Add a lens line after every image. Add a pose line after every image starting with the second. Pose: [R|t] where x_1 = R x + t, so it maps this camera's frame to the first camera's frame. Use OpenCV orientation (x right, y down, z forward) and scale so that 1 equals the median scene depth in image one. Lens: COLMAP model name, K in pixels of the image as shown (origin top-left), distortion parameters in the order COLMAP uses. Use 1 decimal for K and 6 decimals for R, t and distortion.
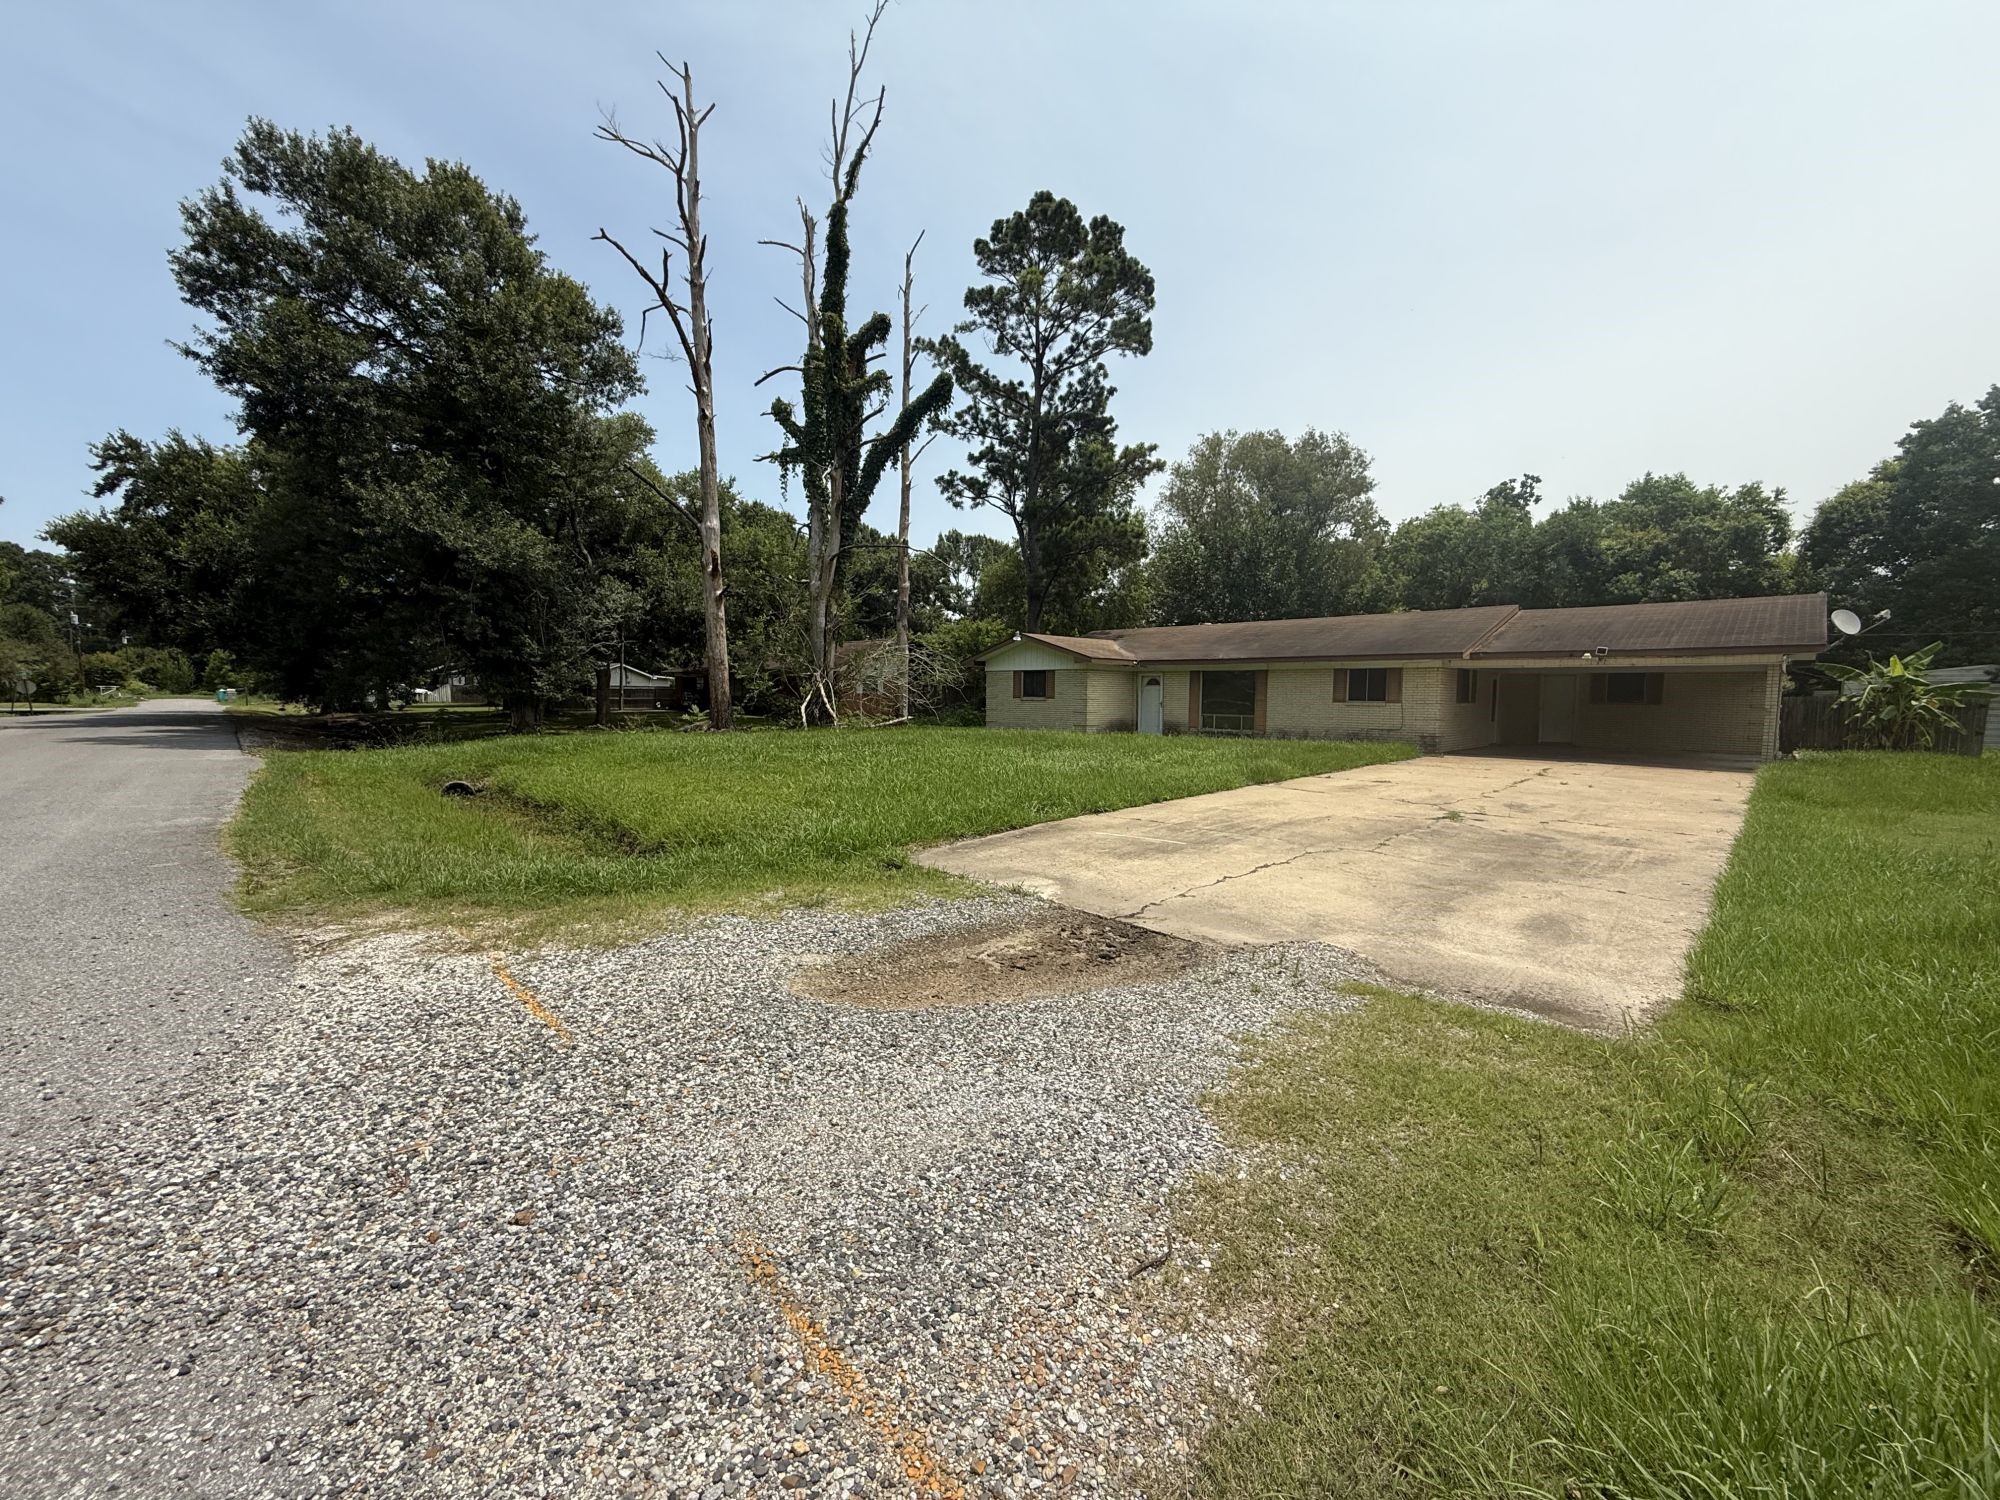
lens RADIAL K [[801.4, 0, 1000.0], [0, 801.4, 750.0], [0, 0, 1]] dist [0.000080, -0.005425]
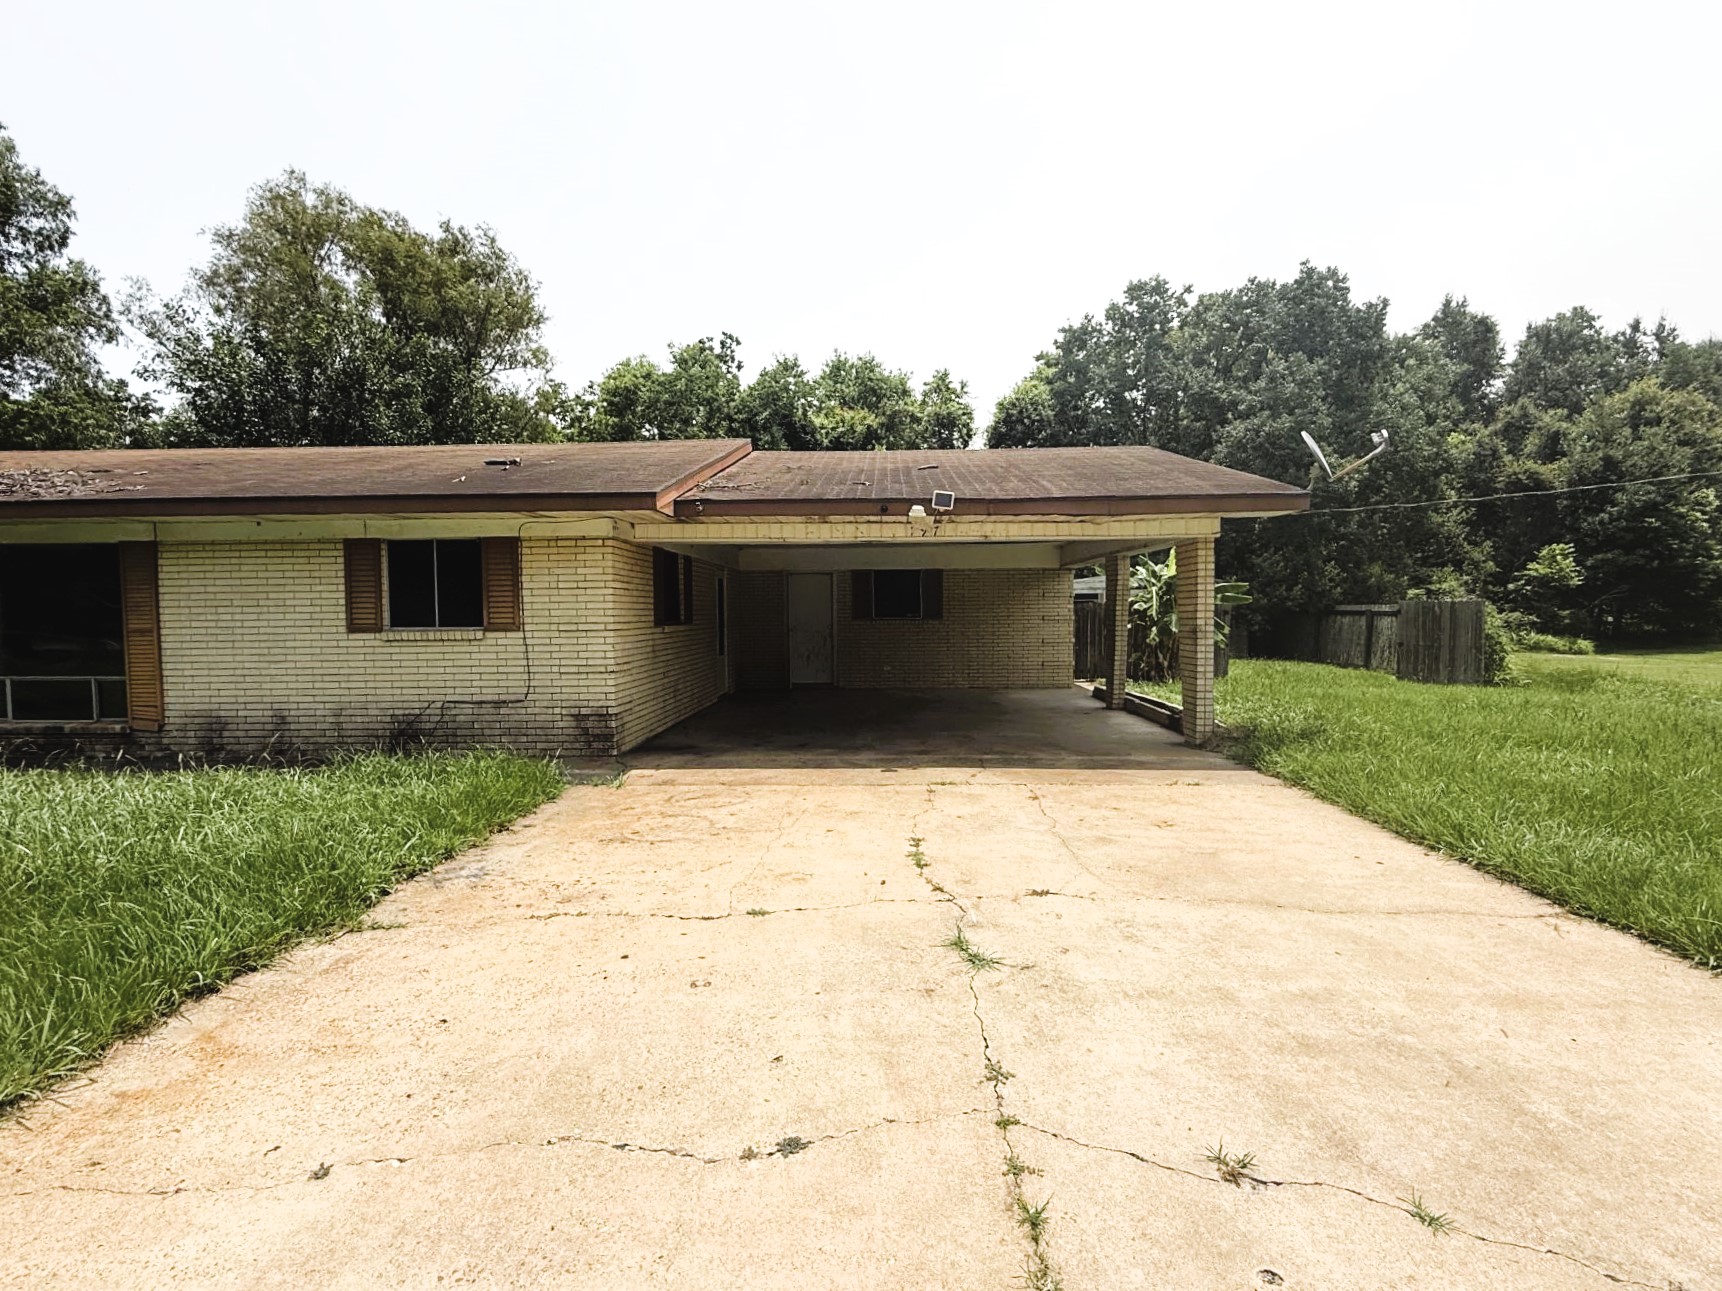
lens RADIAL K [[690.9, 0, 853.0], [0, 690.9, 644.6], [0, 0, 1]] dist [-0.000684, 0.000487]
pose [[0.719001, -0.054042, 0.692905, 0.337270], [0.064046, 0.997882, 0.011371, -0.039814], [-0.692052, 0.036202, 0.720939, 0.570933]]
